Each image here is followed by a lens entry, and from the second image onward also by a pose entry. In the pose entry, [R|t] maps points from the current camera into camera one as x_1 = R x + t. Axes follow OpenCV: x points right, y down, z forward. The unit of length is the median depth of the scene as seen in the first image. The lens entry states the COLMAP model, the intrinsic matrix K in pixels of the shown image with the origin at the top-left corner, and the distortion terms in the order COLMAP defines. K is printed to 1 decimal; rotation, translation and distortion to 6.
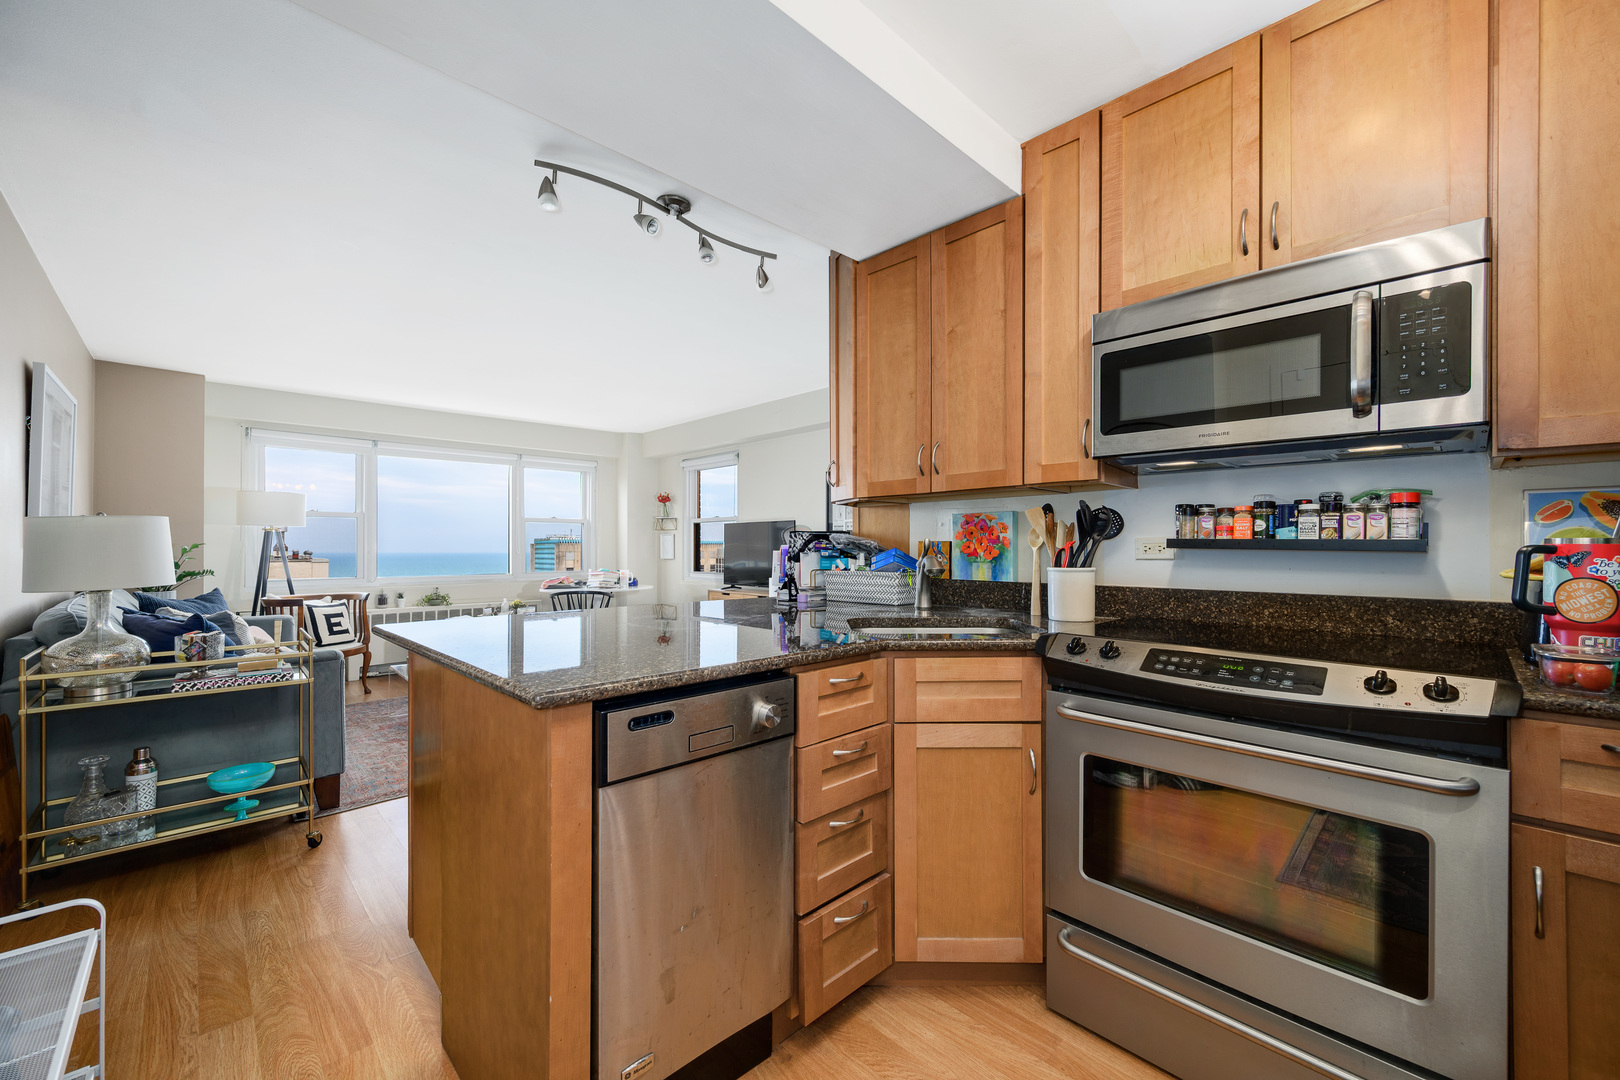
lens RADIAL K [[634.8, 0, 818.2], [0, 634.8, 541.4], [0, 0, 1]] dist [-0.006792, 0.001604]
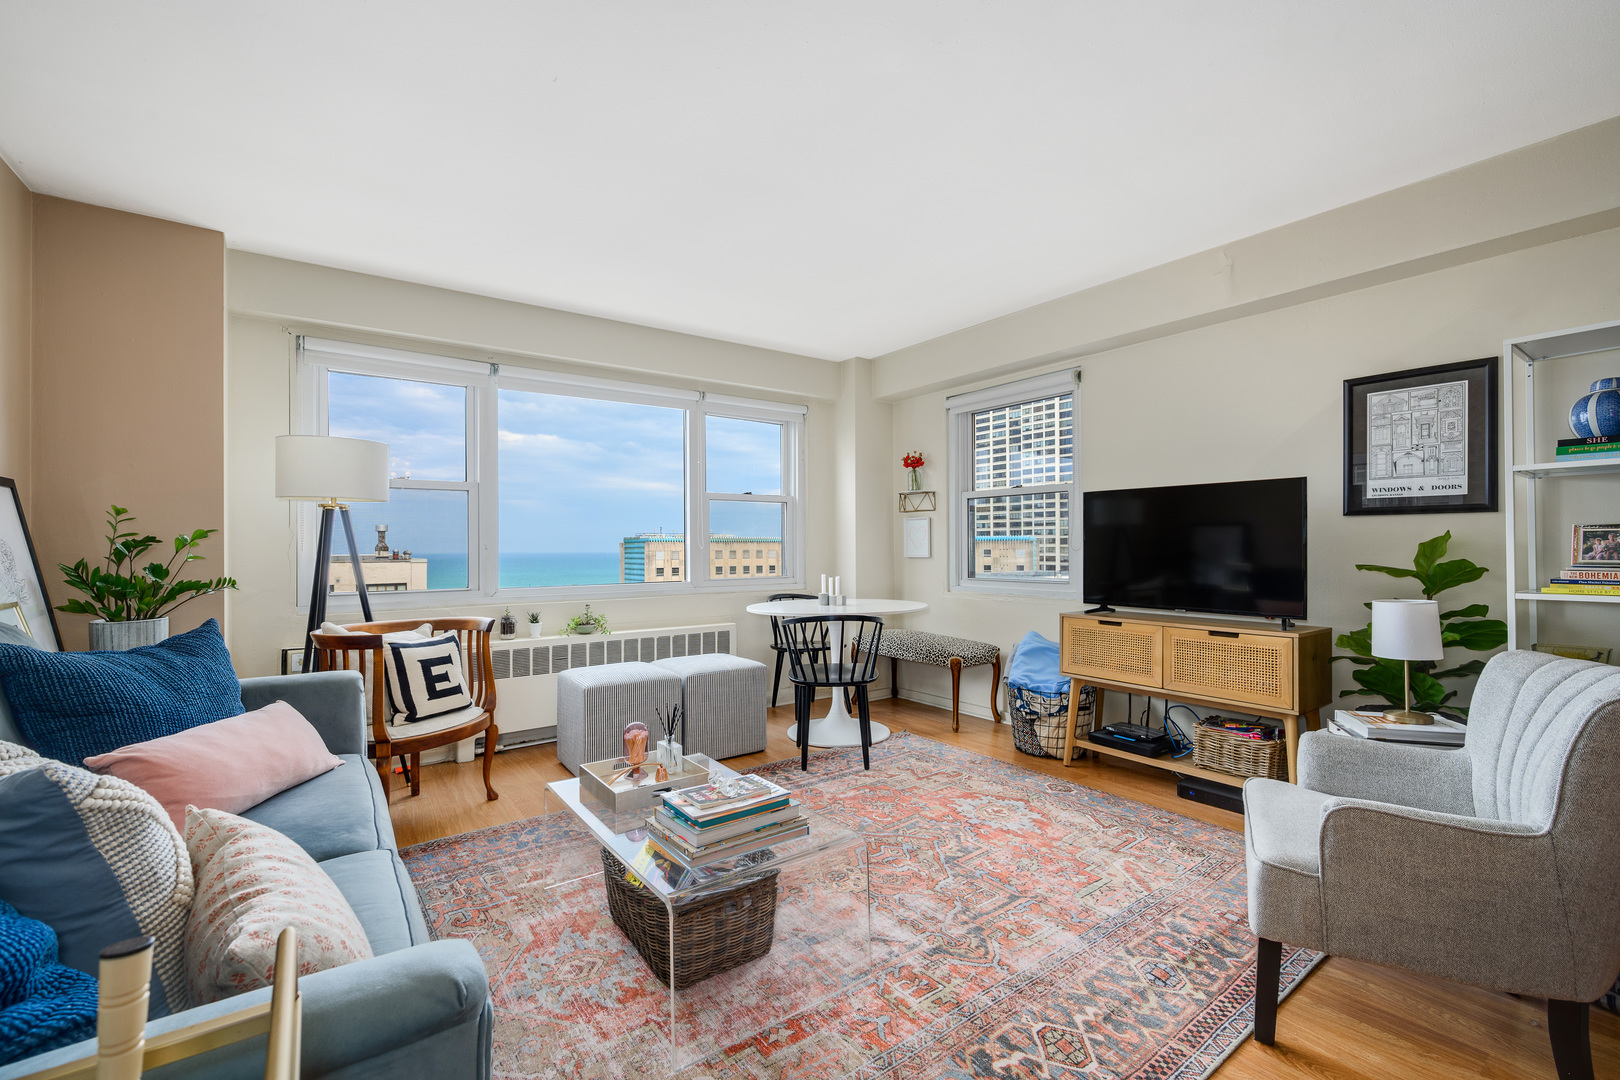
lens RADIAL K [[685.8, 0, 813.9], [0, 685.8, 544.6], [0, 0, 1]] dist [-0.004574, 0.000848]
pose [[0.989748, -0.004617, -0.142748, -0.857273], [0.005640, 0.999961, 0.006766, 0.033399], [0.142712, -0.007502, 0.989736, 1.105904]]
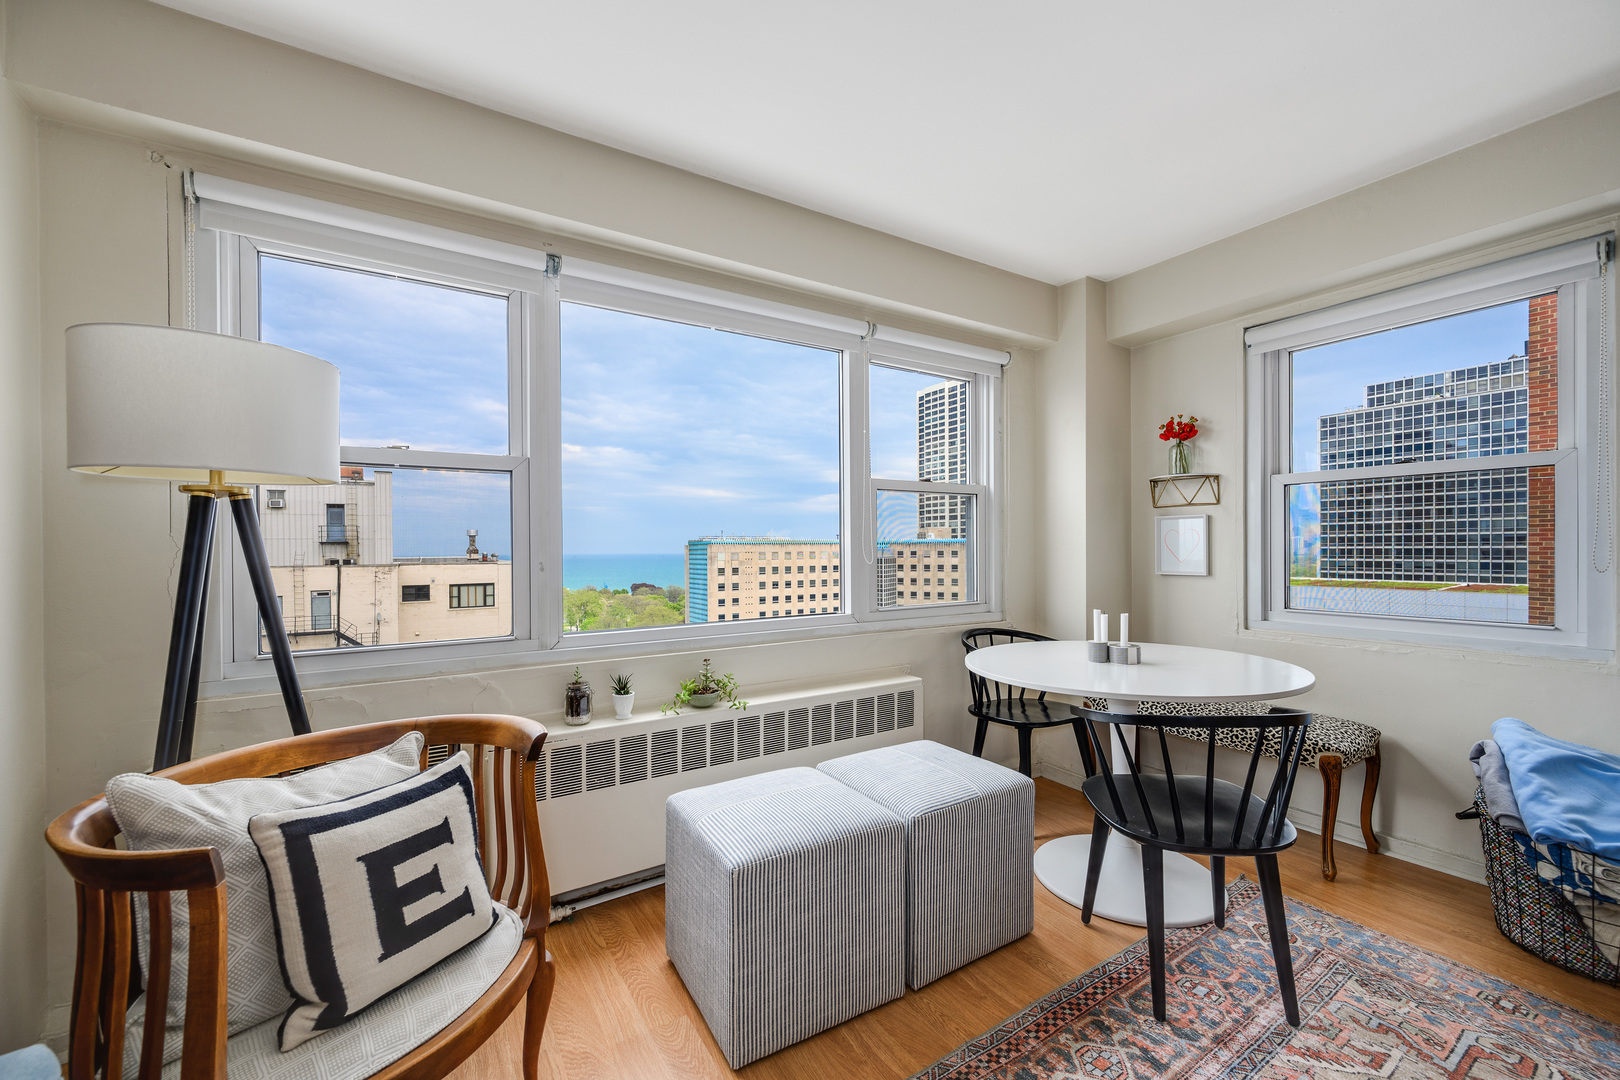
lens RADIAL K [[634.8, 0, 822.7], [0, 634.8, 548.7], [0, 0, 1]] dist [-0.006792, 0.001604]
pose [[0.979243, -0.006380, -0.202587, -1.362325], [0.008558, 0.999915, 0.009876, 0.012861], [0.202507, -0.011405, 0.979214, 1.926286]]
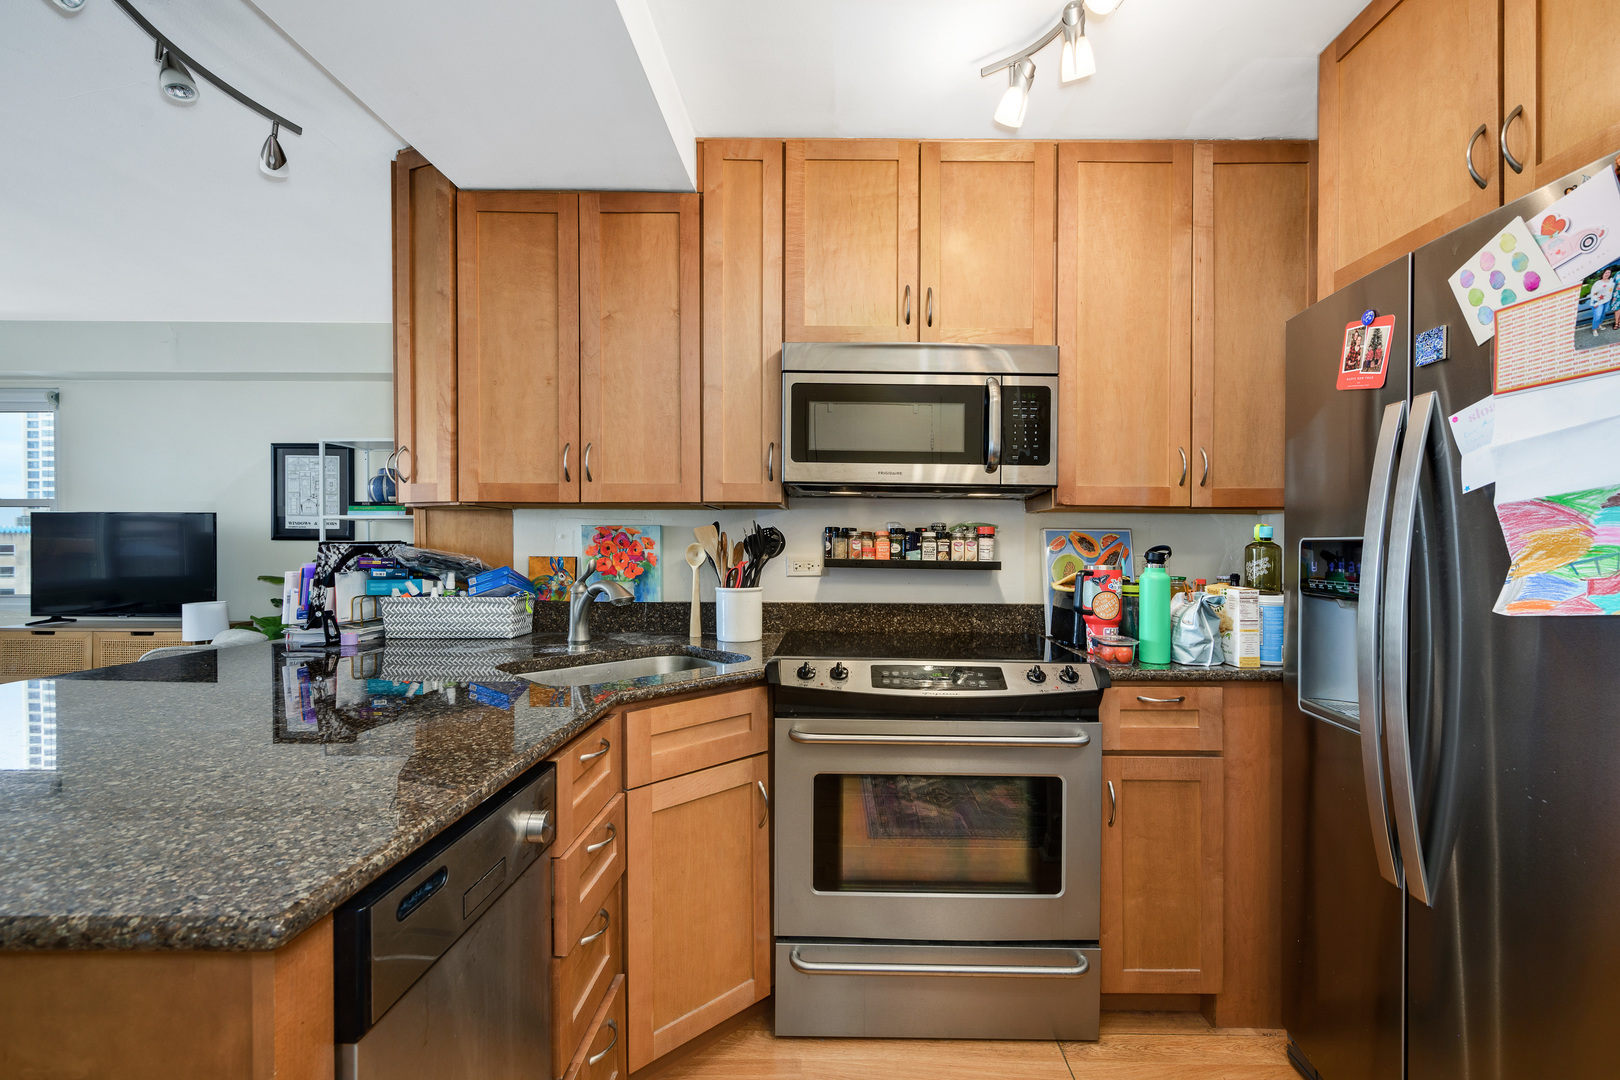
lens RADIAL K [[685.8, 0, 819.4], [0, 685.8, 539.0], [0, 0, 1]] dist [-0.004574, 0.000848]
pose [[0.709002, 0.001273, 0.705206, -0.247737], [-0.007876, 0.999950, 0.006114, -0.038118], [-0.705163, -0.009889, 0.708977, 0.138102]]
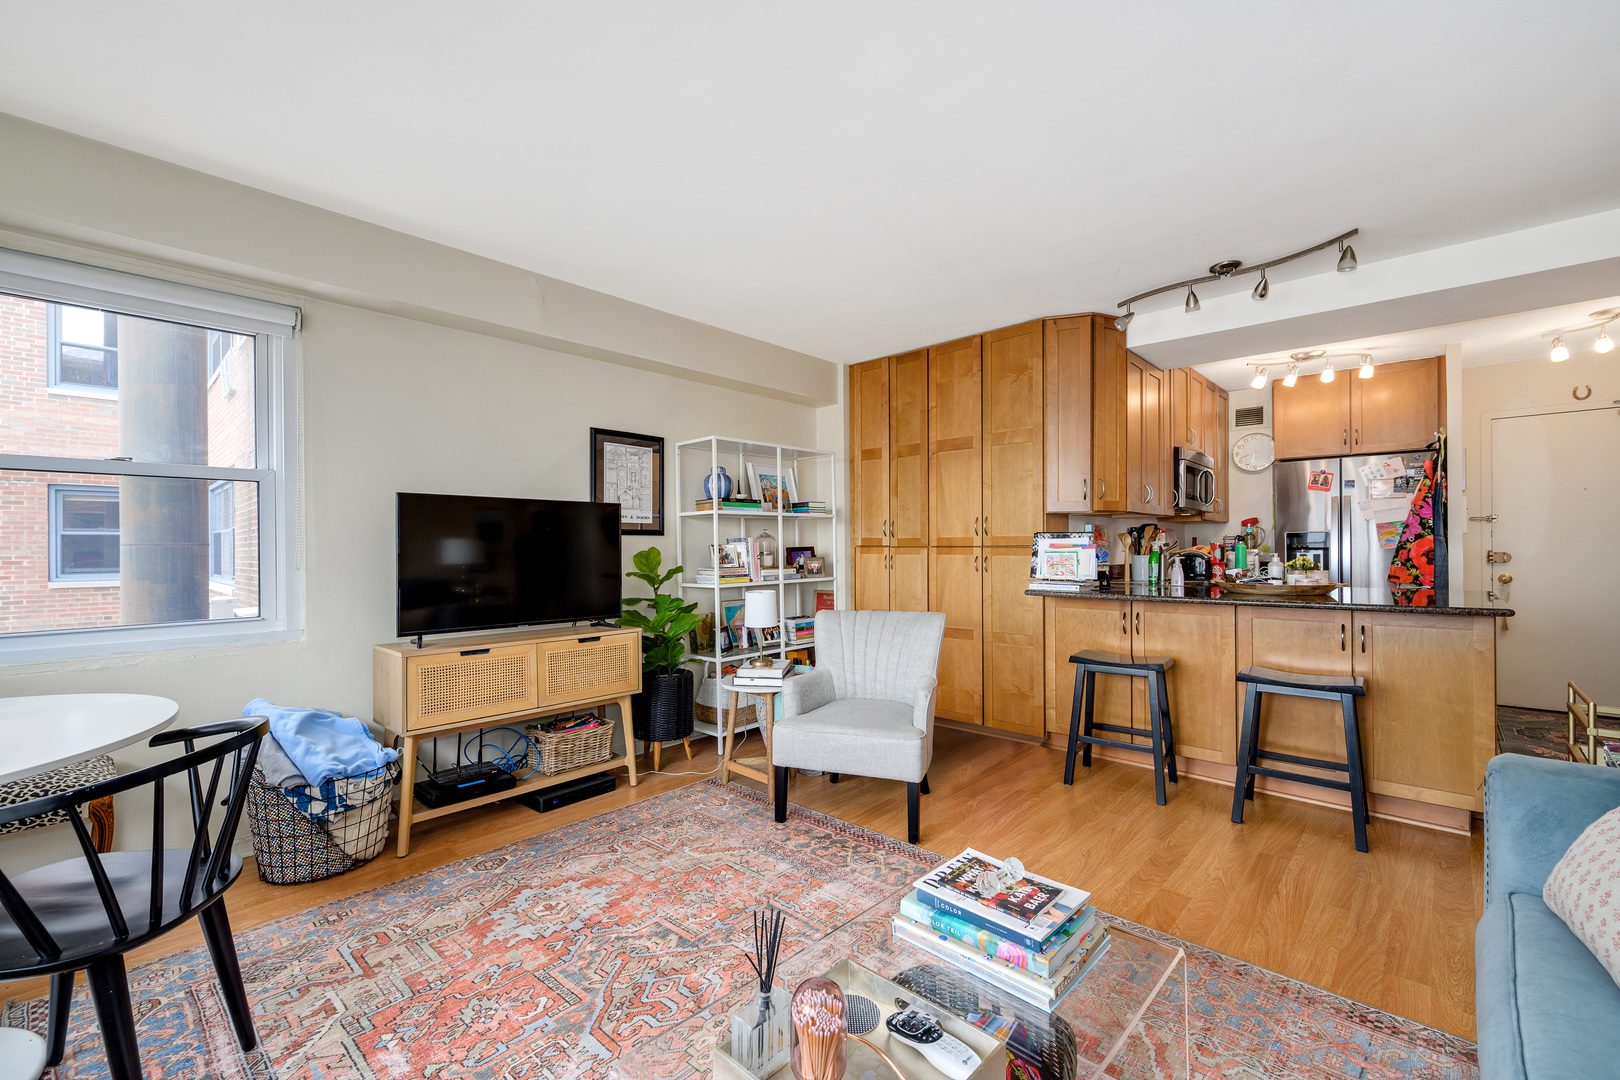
lens RADIAL K [[685.8, 0, 802.5], [0, 685.8, 530.4], [0, 0, 1]] dist [-0.004574, 0.000848]
pose [[-0.036470, 0.018690, 0.999160, -1.789482], [-0.002317, 0.999821, -0.018787, 0.012580], [-0.999332, -0.003000, -0.036420, 2.174431]]
